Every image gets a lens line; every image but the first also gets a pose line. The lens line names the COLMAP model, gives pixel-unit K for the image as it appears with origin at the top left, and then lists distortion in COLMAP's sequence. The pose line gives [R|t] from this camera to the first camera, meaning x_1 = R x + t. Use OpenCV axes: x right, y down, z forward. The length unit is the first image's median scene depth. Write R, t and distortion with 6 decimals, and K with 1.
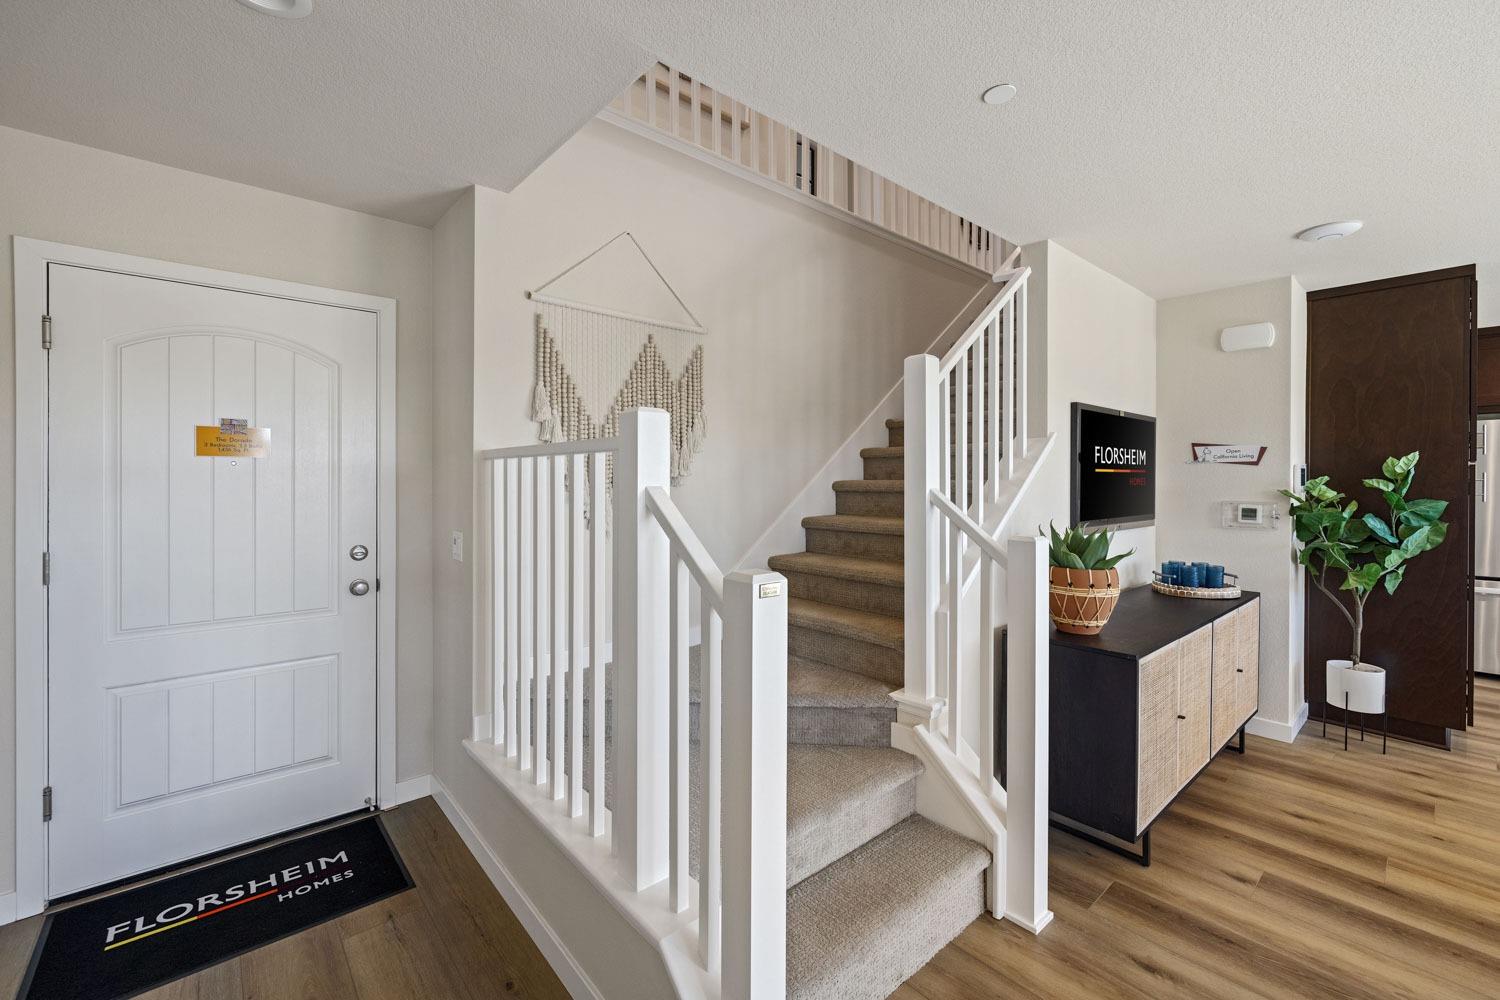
lens RADIAL K [[631.9, 0, 749.9], [0, 631.9, 477.3], [0, 0, 1]] dist [-0.001976, -0.000262]
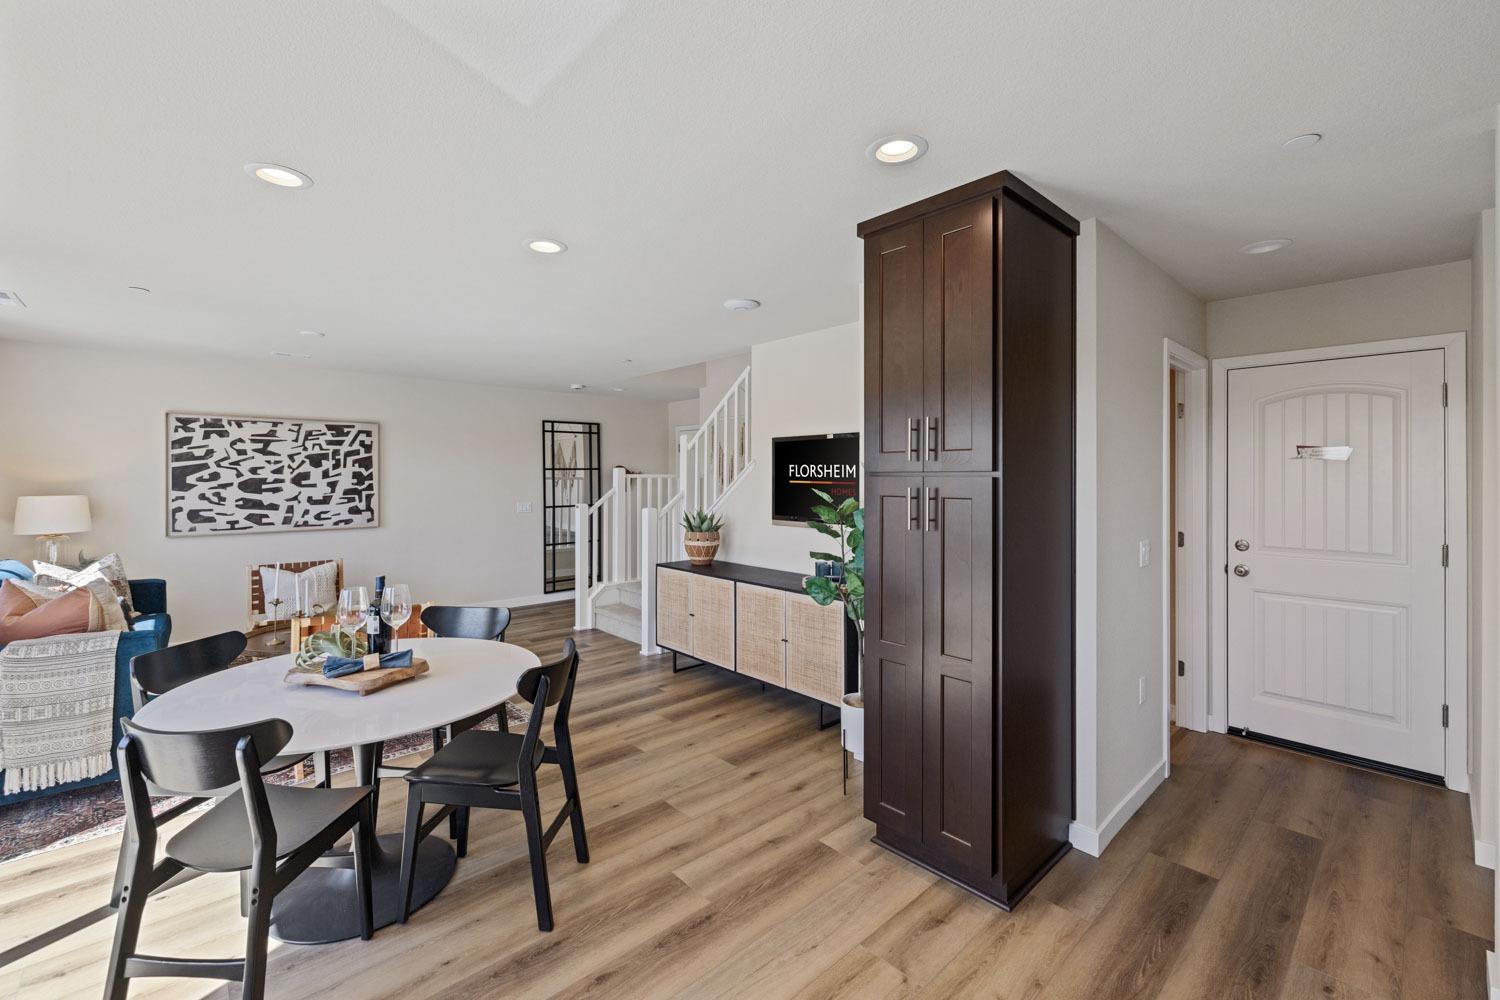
lens RADIAL K [[631.9, 0, 749.9], [0, 631.9, 477.3], [0, 0, 1]] dist [-0.001976, -0.000262]
pose [[0.033054, 0.000912, -0.999453, 1.965467], [-0.004595, 0.999989, 0.000761, -0.021331], [0.999443, 0.004567, 0.033058, 0.849539]]
